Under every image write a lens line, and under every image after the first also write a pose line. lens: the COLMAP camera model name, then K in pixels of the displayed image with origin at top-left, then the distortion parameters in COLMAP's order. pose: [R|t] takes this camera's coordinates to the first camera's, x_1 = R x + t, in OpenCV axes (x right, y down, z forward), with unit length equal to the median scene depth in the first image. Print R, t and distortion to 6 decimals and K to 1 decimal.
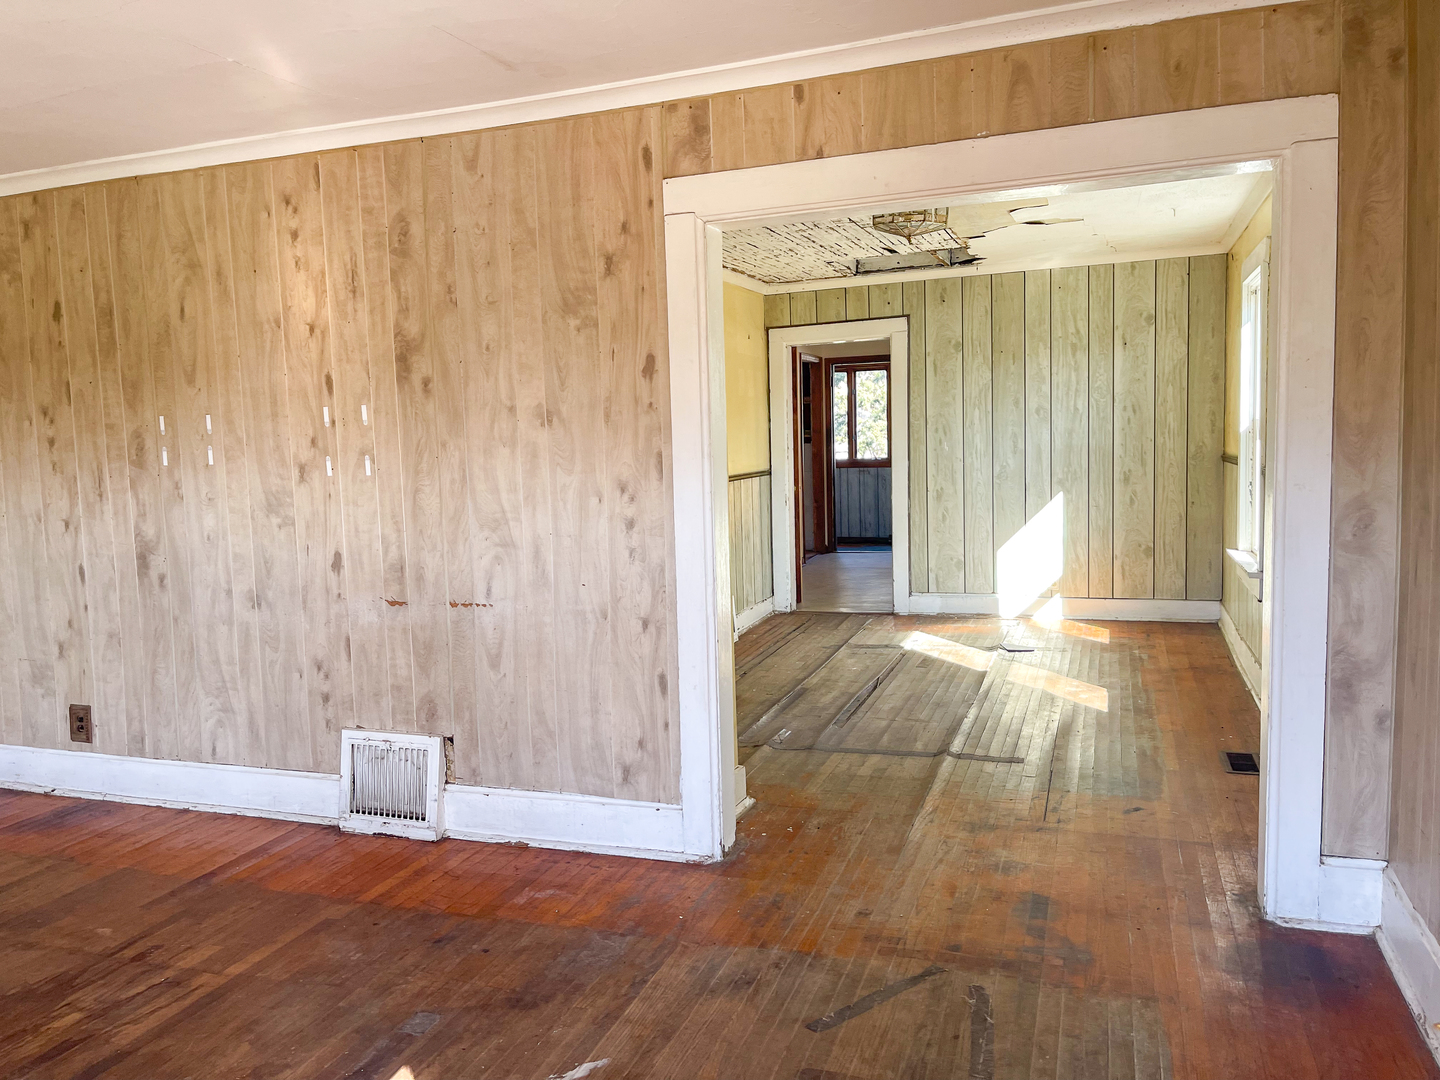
lens RADIAL K [[1082.0, 0, 723.4], [0, 1082.0, 534.6], [0, 0, 1]] dist [0.054754, -0.057961]
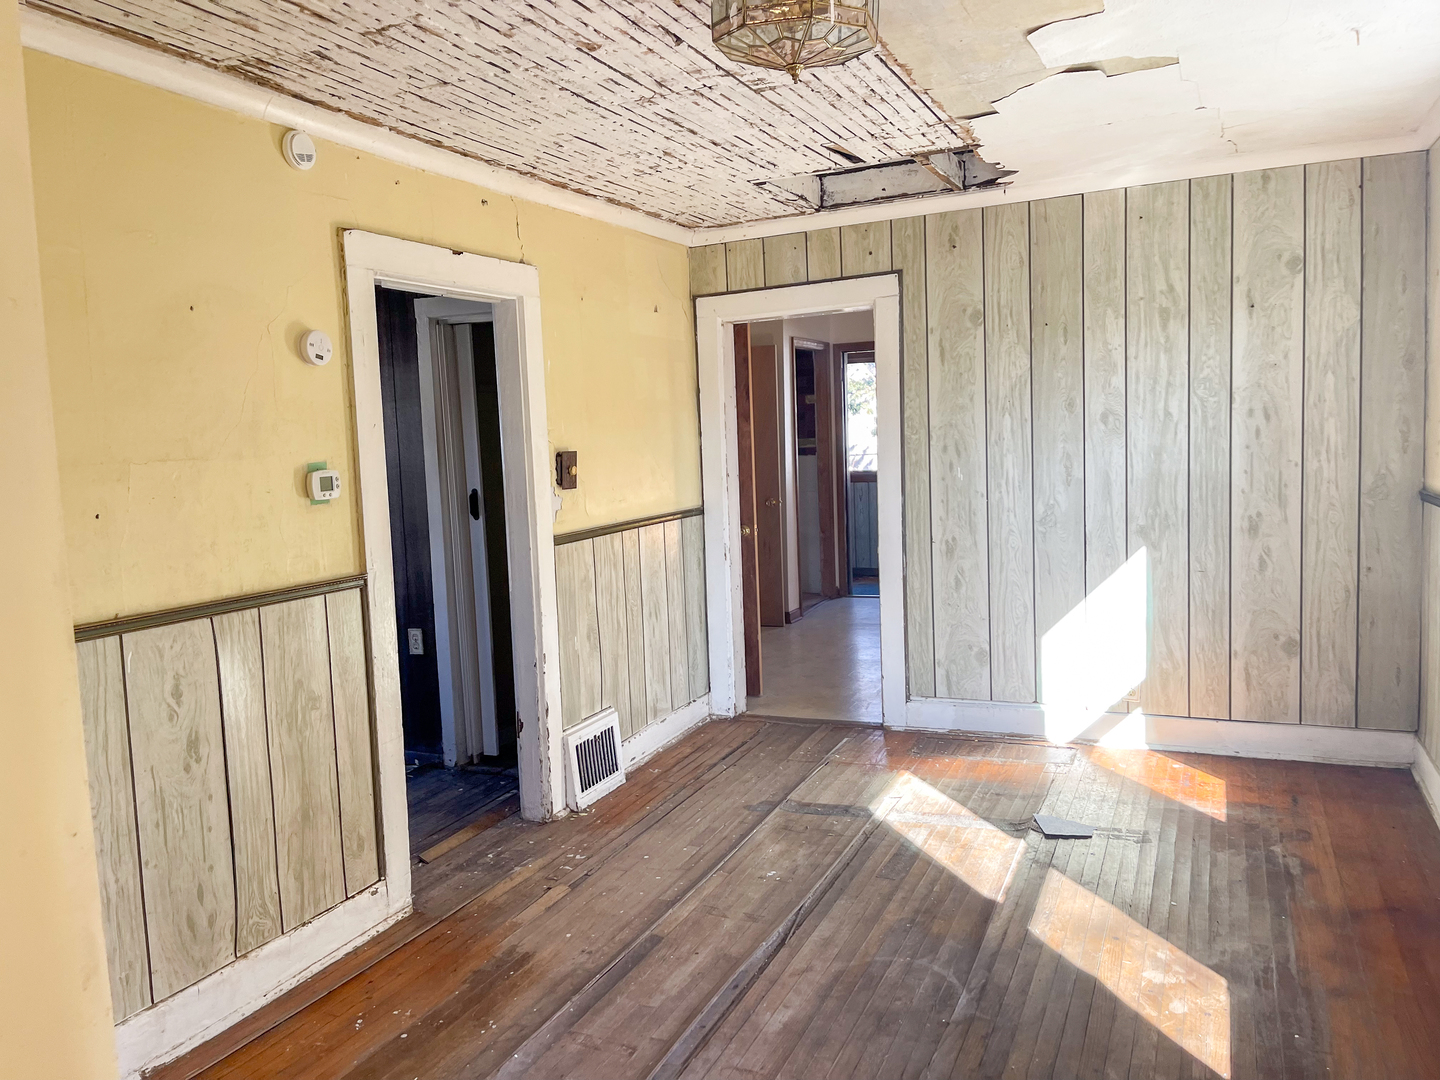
lens RADIAL K [[1082.0, 0, 720.1], [0, 1082.0, 538.7], [0, 0, 1]] dist [0.054754, -0.057961]
pose [[0.996538, -0.002495, -0.083102, 0.121166], [0.003243, 0.999955, 0.008868, -0.050701], [0.083076, -0.009107, 0.996502, 0.358978]]
